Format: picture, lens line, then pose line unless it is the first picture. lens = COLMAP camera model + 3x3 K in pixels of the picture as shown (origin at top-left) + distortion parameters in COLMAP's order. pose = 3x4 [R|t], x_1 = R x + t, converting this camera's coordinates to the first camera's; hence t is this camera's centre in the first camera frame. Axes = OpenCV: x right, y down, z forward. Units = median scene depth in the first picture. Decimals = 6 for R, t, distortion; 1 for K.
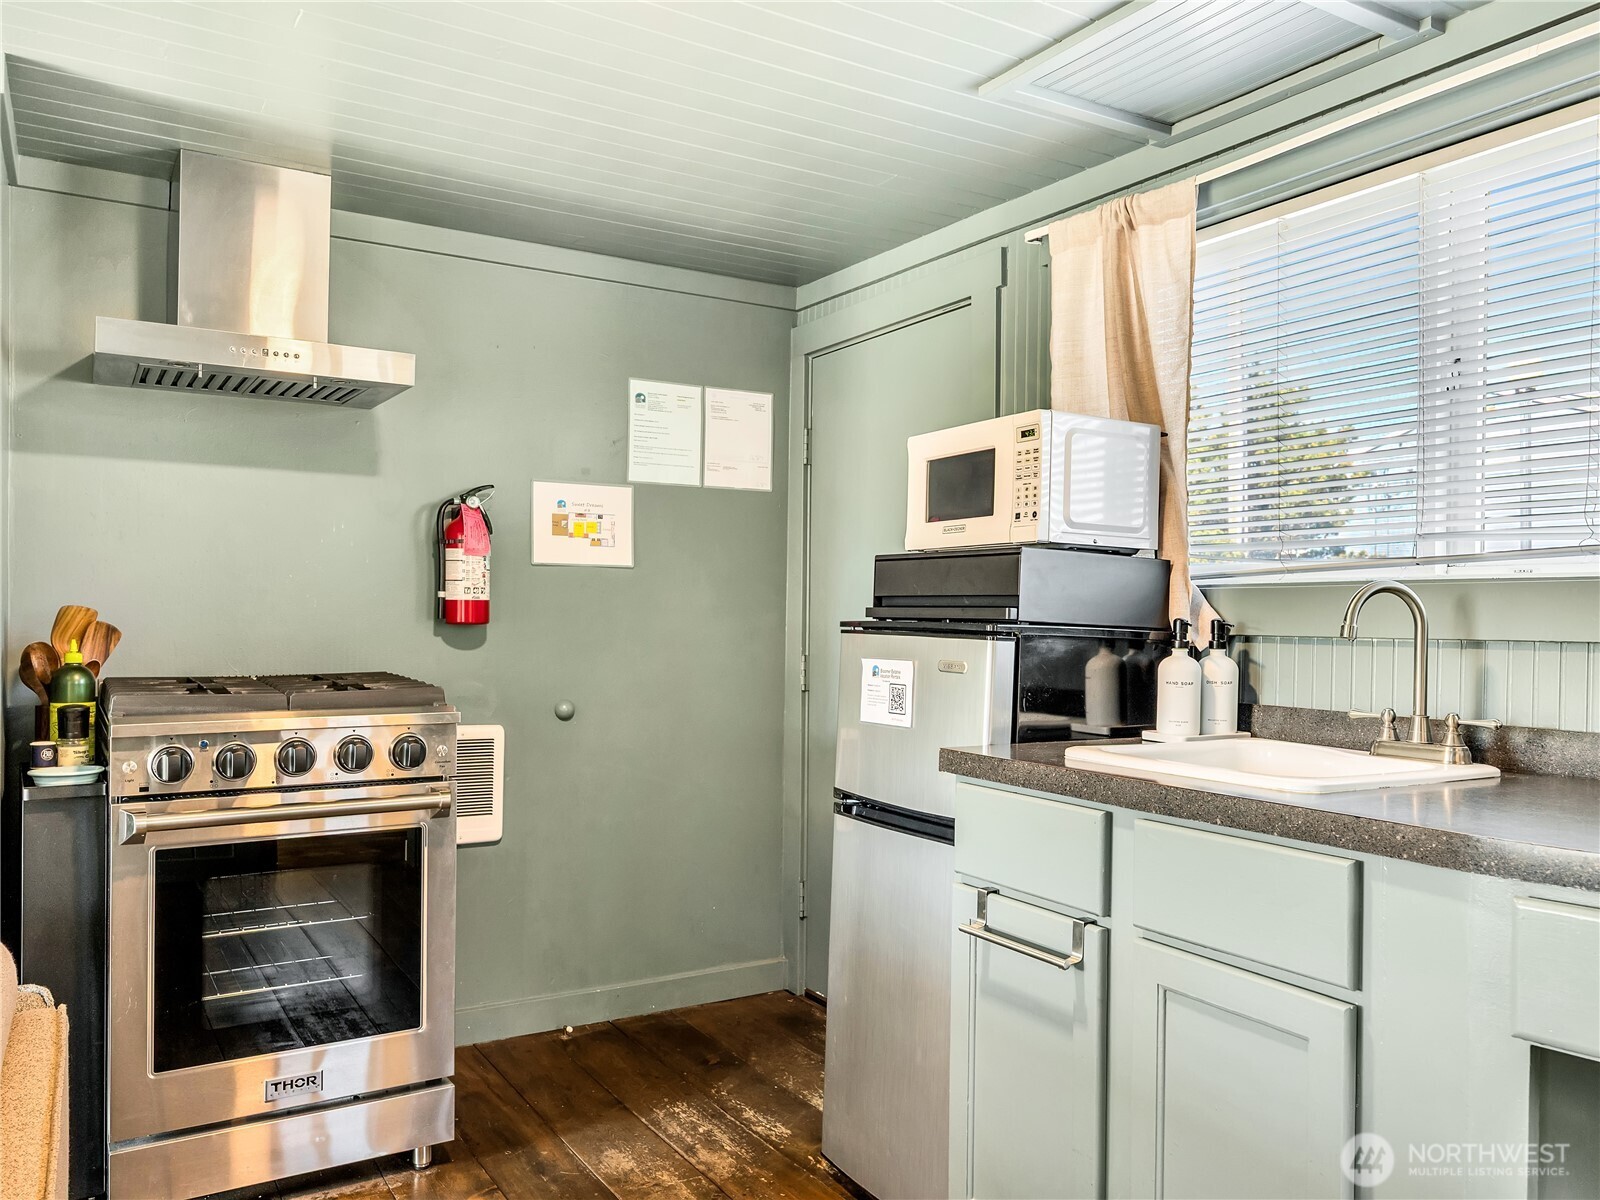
lens RADIAL K [[1201.1, 0, 801.7], [0, 1201.1, 615.6], [0, 0, 1]] dist [-0.001120, 0.000622]
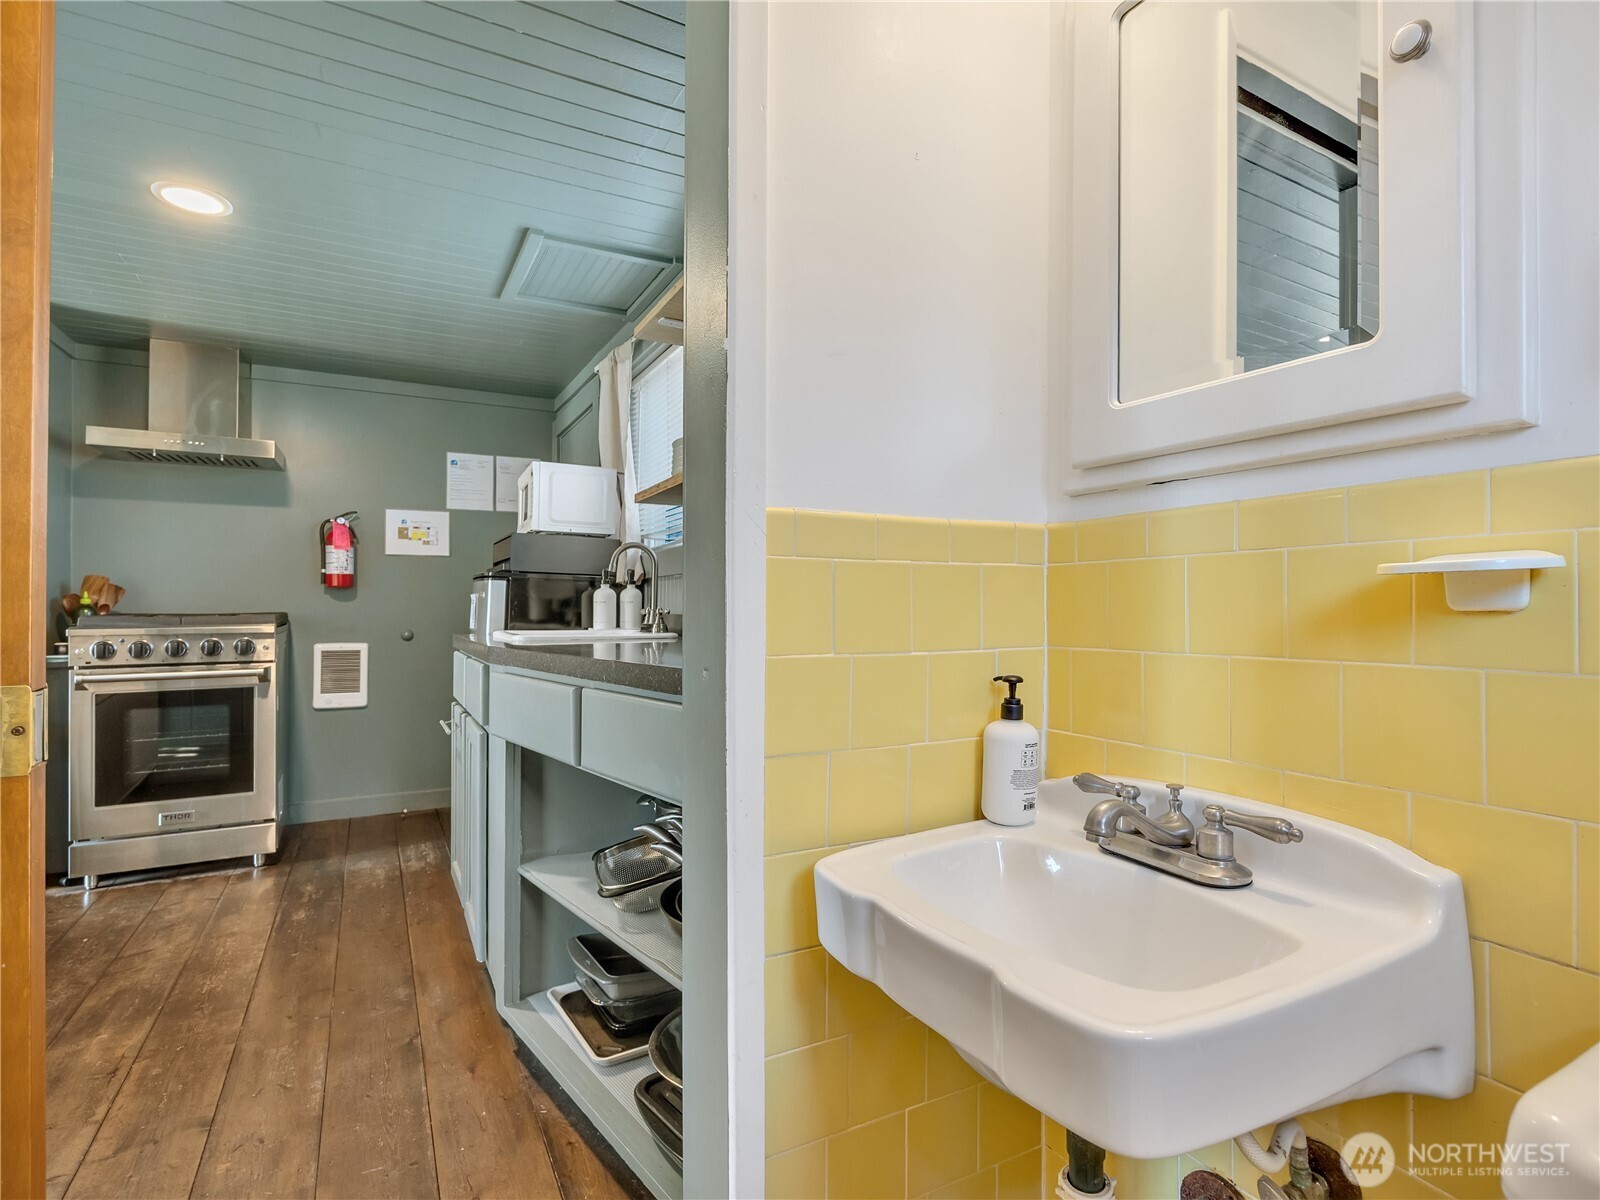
lens RADIAL K [[784.8, 0, 800.0], [0, 784.8, 600.0], [0, 0, 1]] dist [-0.000323, -0.000043]
pose [[0.998691, -0.011759, -0.049775, 0.487555], [0.011197, 0.999871, -0.011558, 0.049053], [0.049904, 0.010986, 0.998694, -0.164328]]
